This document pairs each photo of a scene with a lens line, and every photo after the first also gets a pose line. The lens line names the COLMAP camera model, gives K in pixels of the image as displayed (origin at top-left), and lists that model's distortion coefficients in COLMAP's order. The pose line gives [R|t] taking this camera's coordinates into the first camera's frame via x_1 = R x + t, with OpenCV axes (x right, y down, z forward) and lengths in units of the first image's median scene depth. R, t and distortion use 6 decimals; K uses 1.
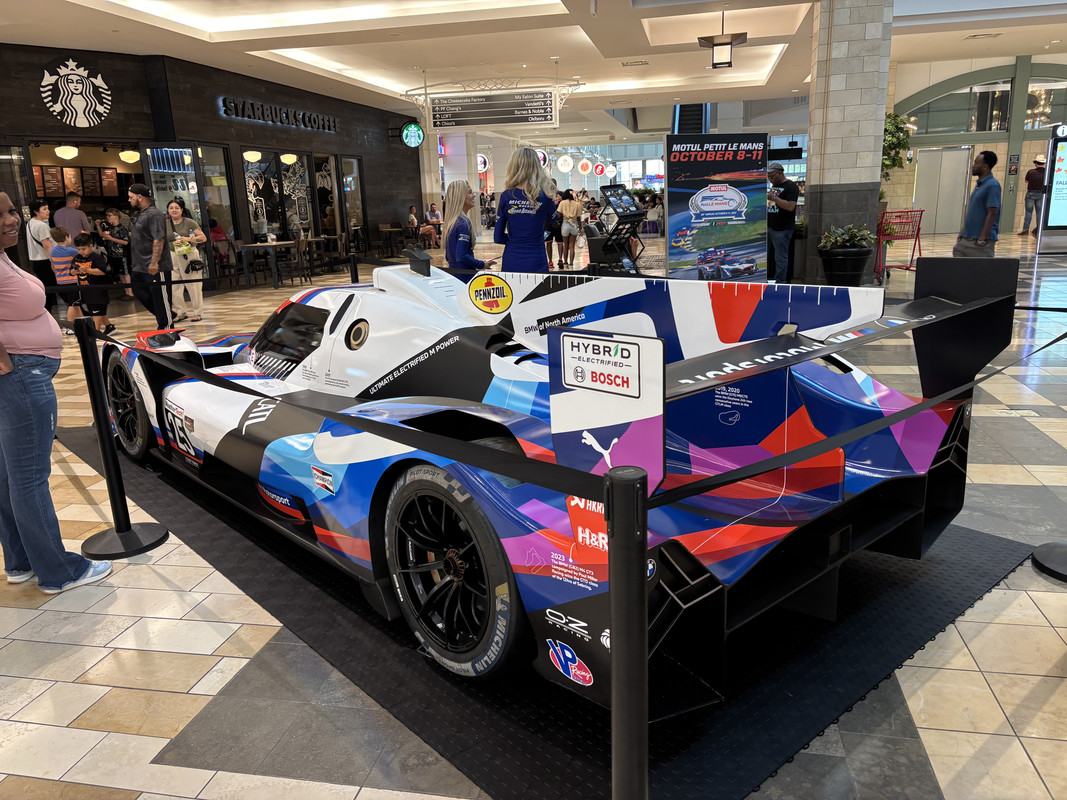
lens RADIAL K [[809.8, 0, 529.2], [0, 809.8, 402.7], [0, 0, 1]] dist [0.028319, -0.028339]
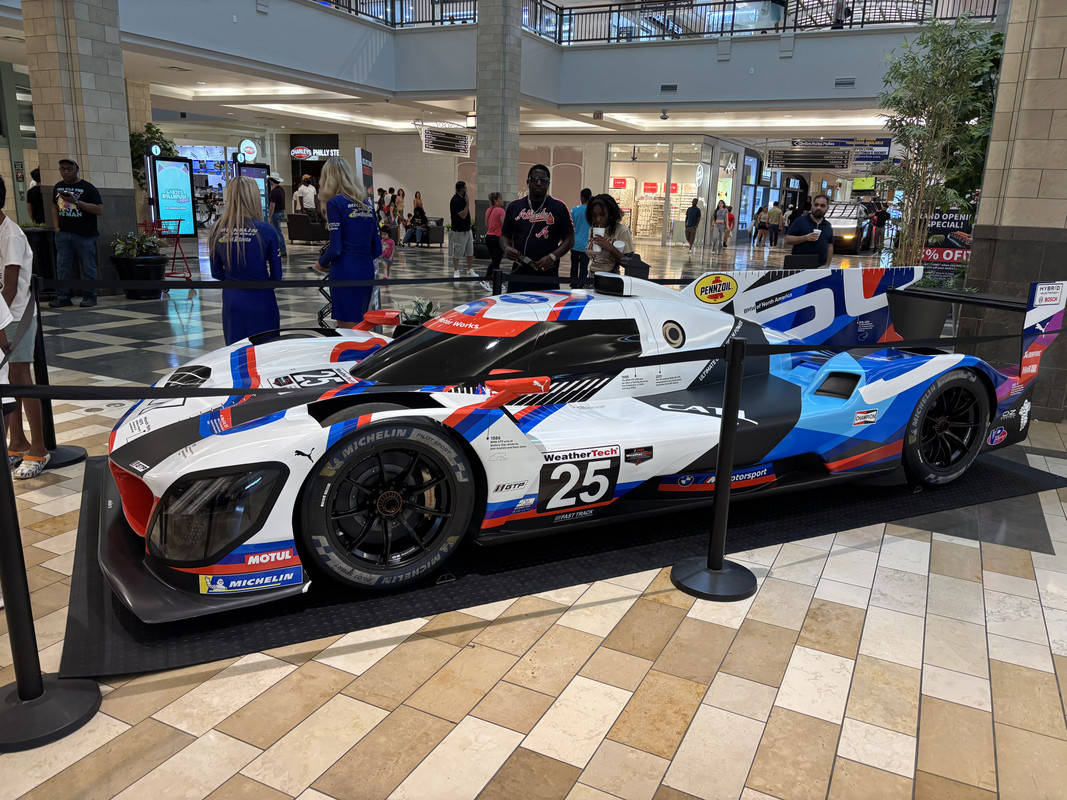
lens RADIAL K [[809.8, 0, 532.2], [0, 809.8, 400.2], [0, 0, 1]] dist [0.028319, -0.028339]
pose [[0.257187, -0.187519, 0.947993, -1.503980], [0.195522, 0.970801, 0.138986, -0.211433], [-0.946375, 0.149608, 0.286342, 0.979912]]
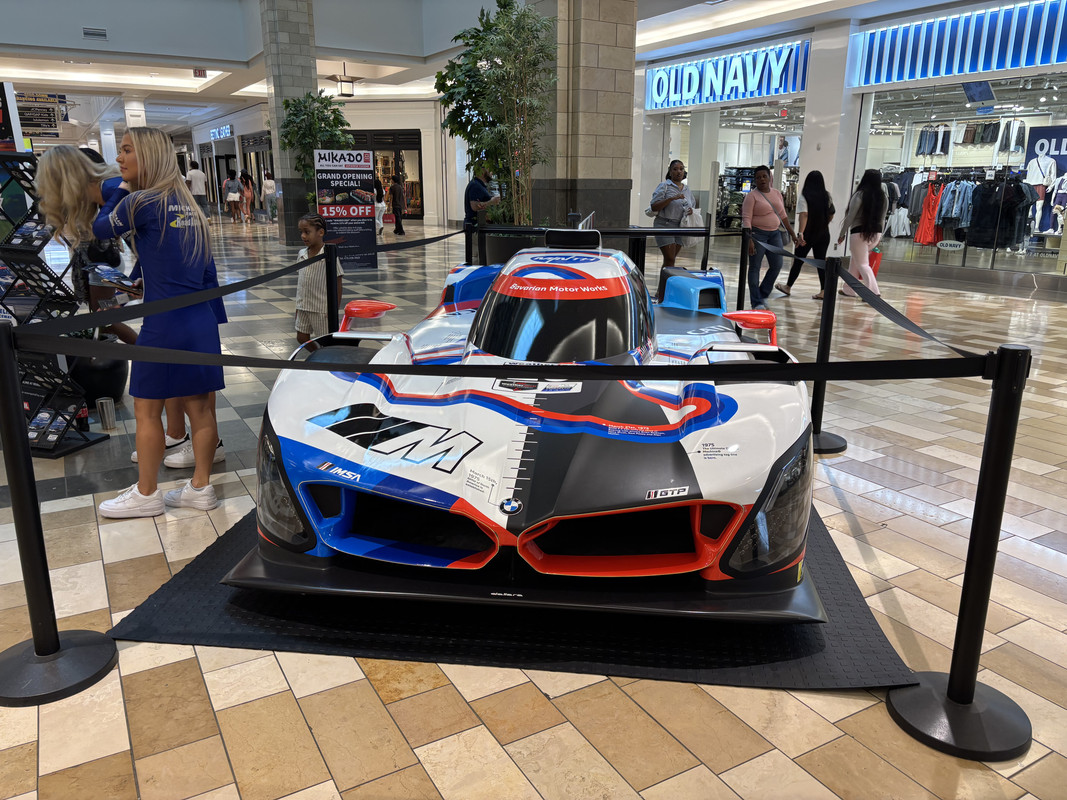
lens RADIAL K [[809.8, 0, 535.1], [0, 809.8, 406.0], [0, 0, 1]] dist [0.028319, -0.028339]
pose [[-0.668558, -0.166494, 0.724783, -1.195418], [0.196747, 0.900288, 0.388294, -0.477829], [-0.717162, 0.402196, -0.569137, 2.154905]]
